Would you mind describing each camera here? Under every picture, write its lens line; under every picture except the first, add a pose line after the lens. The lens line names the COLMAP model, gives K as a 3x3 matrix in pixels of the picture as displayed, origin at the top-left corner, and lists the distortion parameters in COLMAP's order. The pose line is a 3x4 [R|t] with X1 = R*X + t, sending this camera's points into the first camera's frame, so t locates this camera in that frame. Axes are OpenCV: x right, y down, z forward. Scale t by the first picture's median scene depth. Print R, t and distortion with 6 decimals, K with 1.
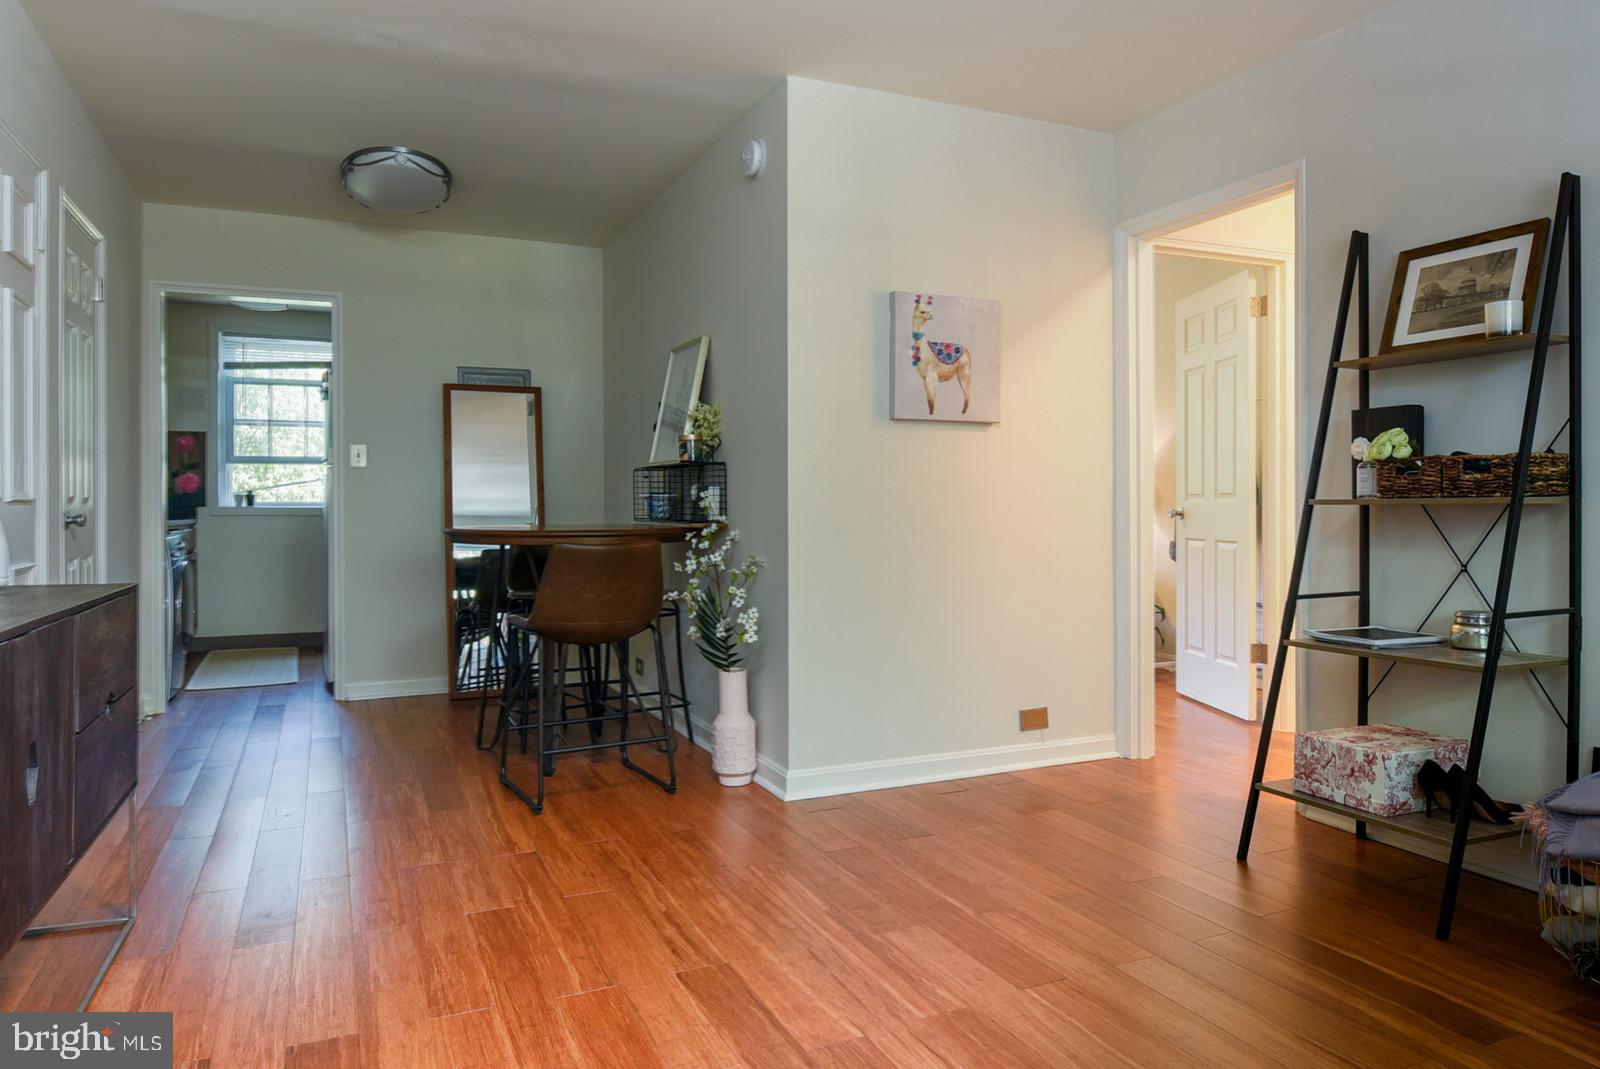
lens RADIAL K [[994.6, 0, 776.4], [0, 994.6, 512.3], [0, 0, 1]] dist [-0.015139, -0.001552]
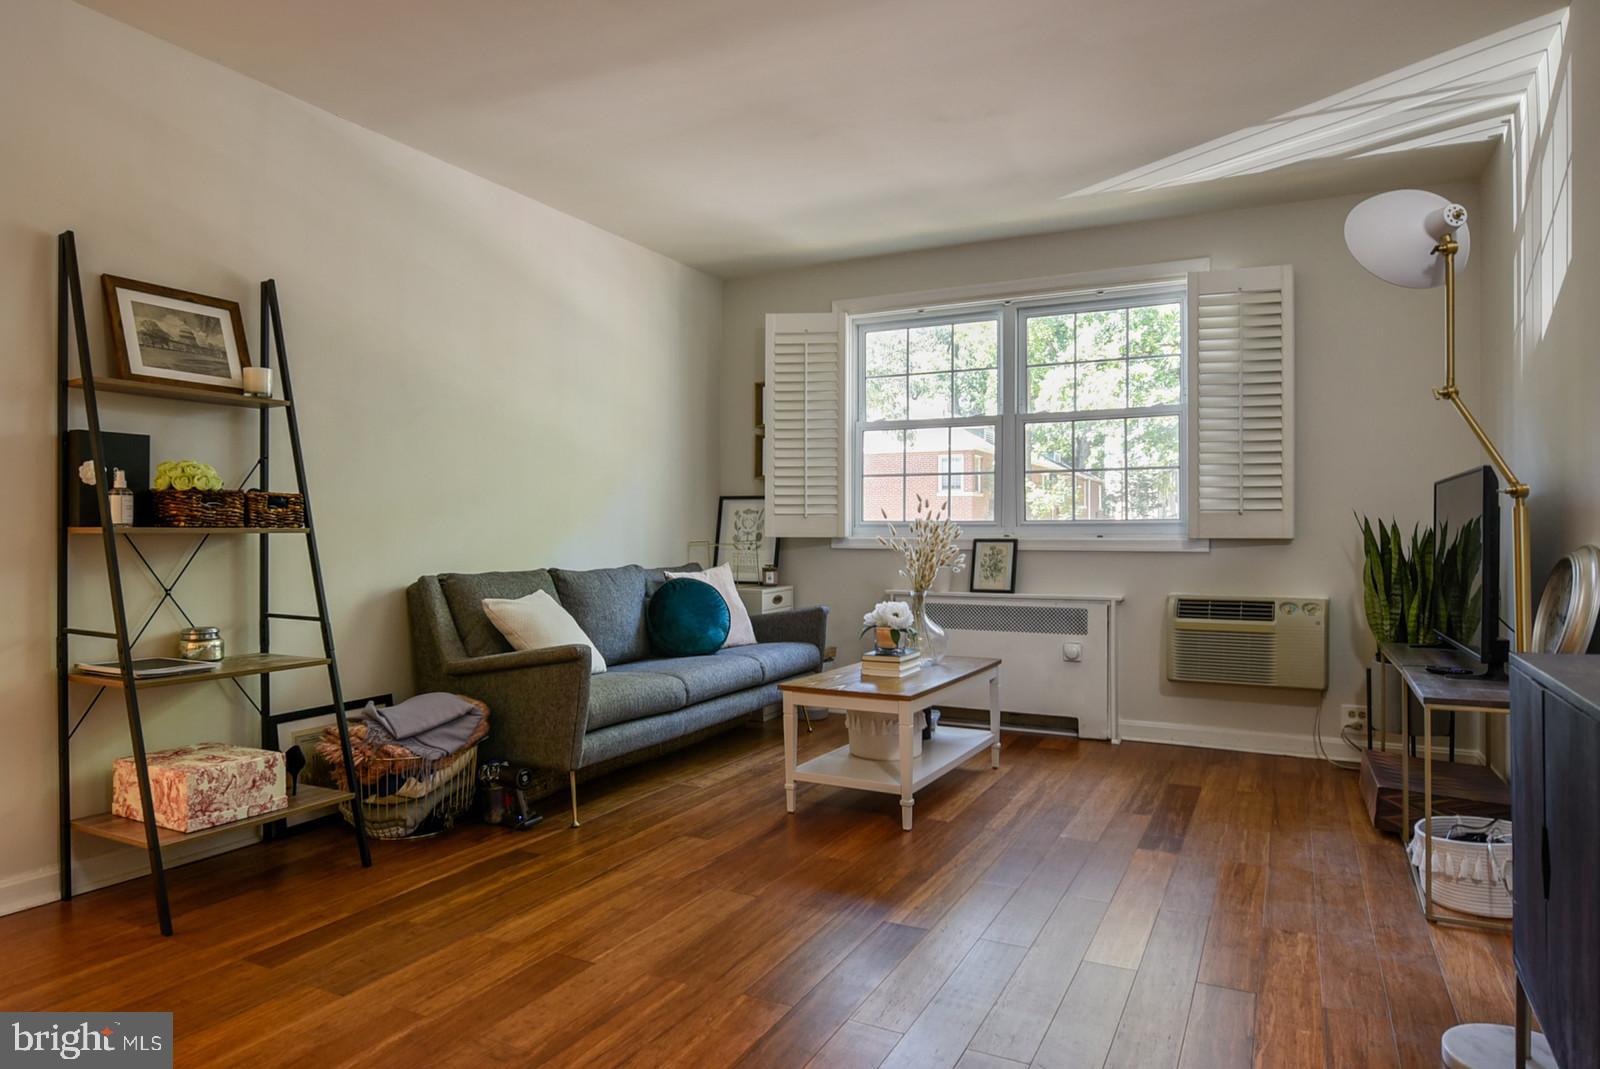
lens RADIAL K [[994.6, 0, 784.4], [0, 994.6, 540.8], [0, 0, 1]] dist [-0.015139, -0.001552]
pose [[-0.630355, -0.001448, 0.776305, -0.601826], [0.003155, 0.999985, 0.004427, -0.002645], [-0.776300, 0.005240, -0.630341, 1.212379]]
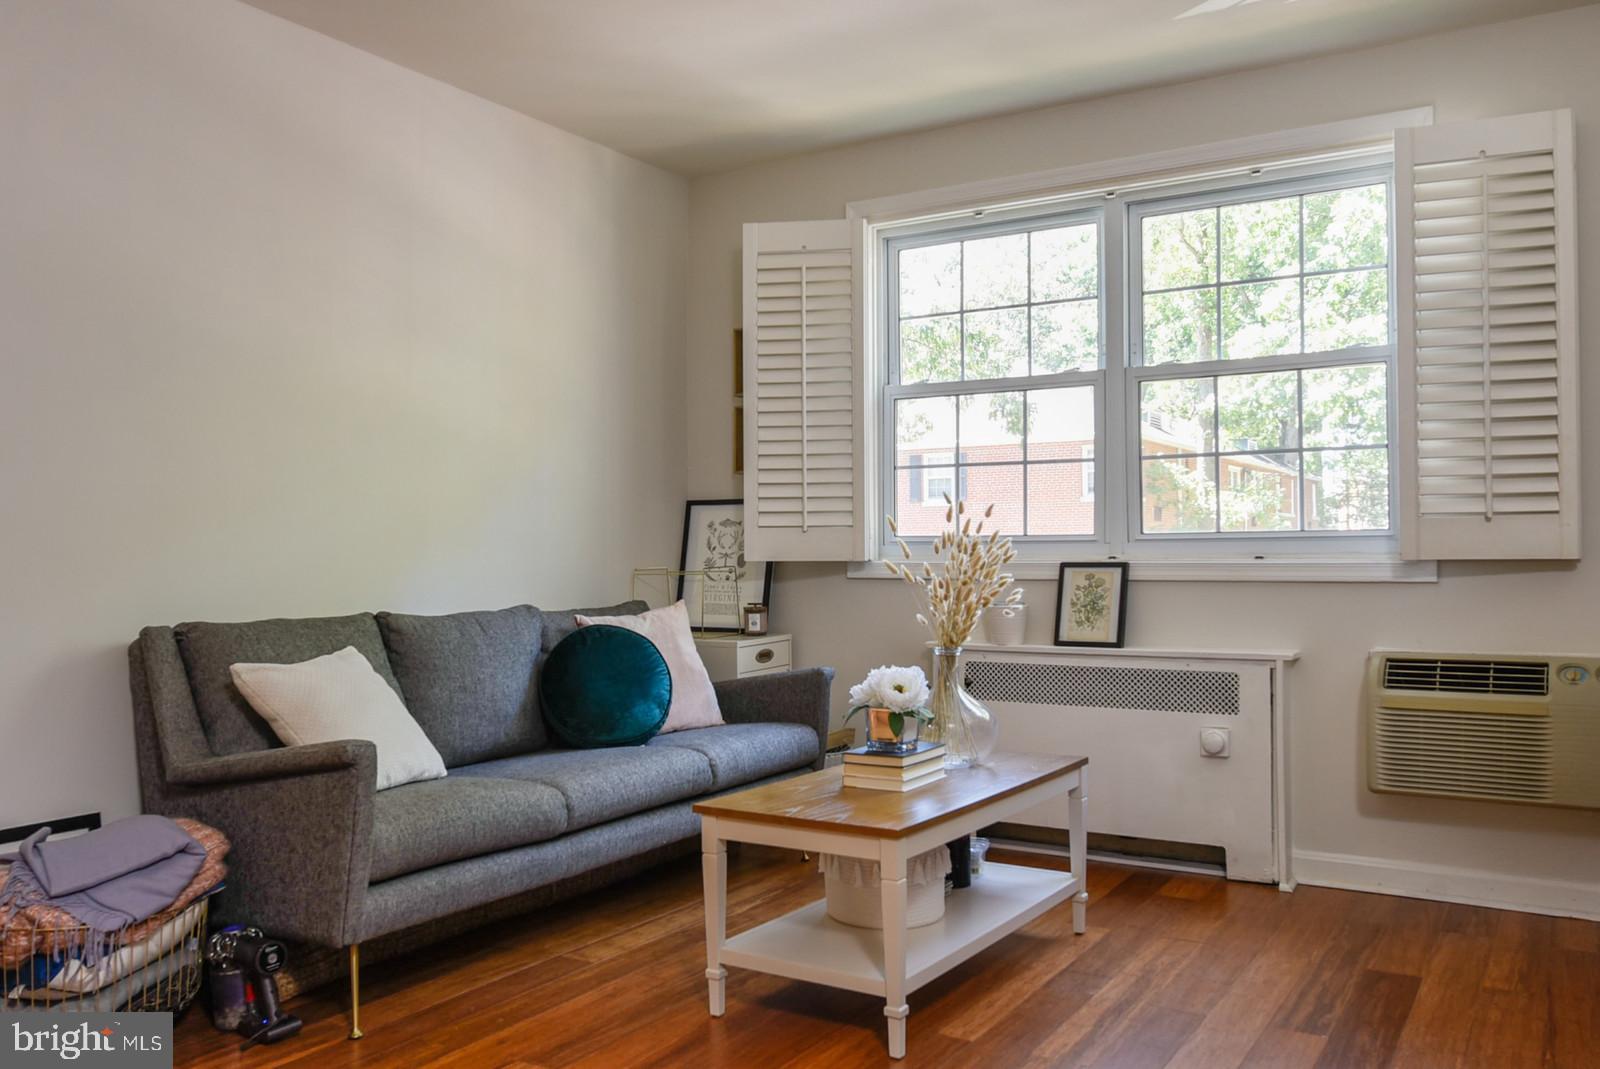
lens RADIAL K [[1313.2, 0, 785.6], [0, 1313.2, 546.5], [0, 0, 1]] dist [0.001714, -0.010691]
pose [[-0.567837, 0.013186, 0.823035, -0.486927], [0.009505, 0.999910, -0.009462, -0.004166], [-0.823086, 0.002450, -0.567911, 0.916574]]
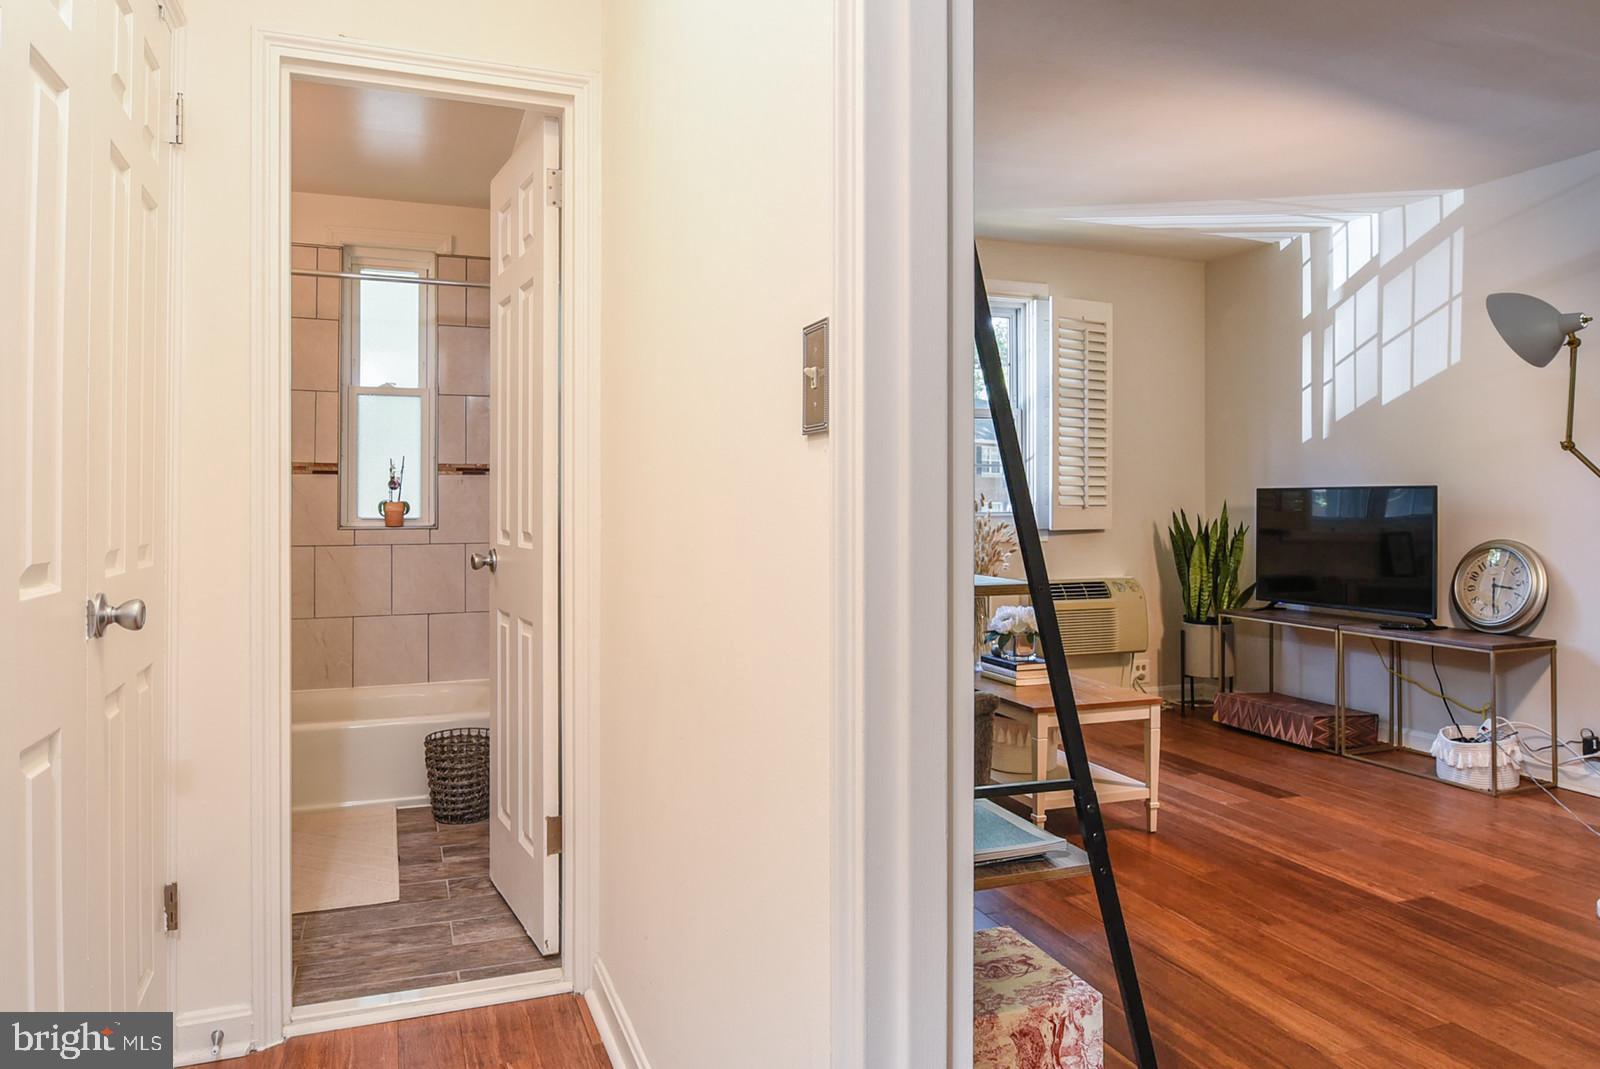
lens RADIAL K [[1058.4, 0, 805.9], [0, 1058.4, 491.4], [0, 0, 1]] dist [-0.015096, -0.000460]
pose [[-0.998780, 0.004891, 0.049144, 0.694990], [0.004665, 0.999978, -0.004712, -0.066633], [-0.049166, -0.004477, -0.998781, 1.697756]]
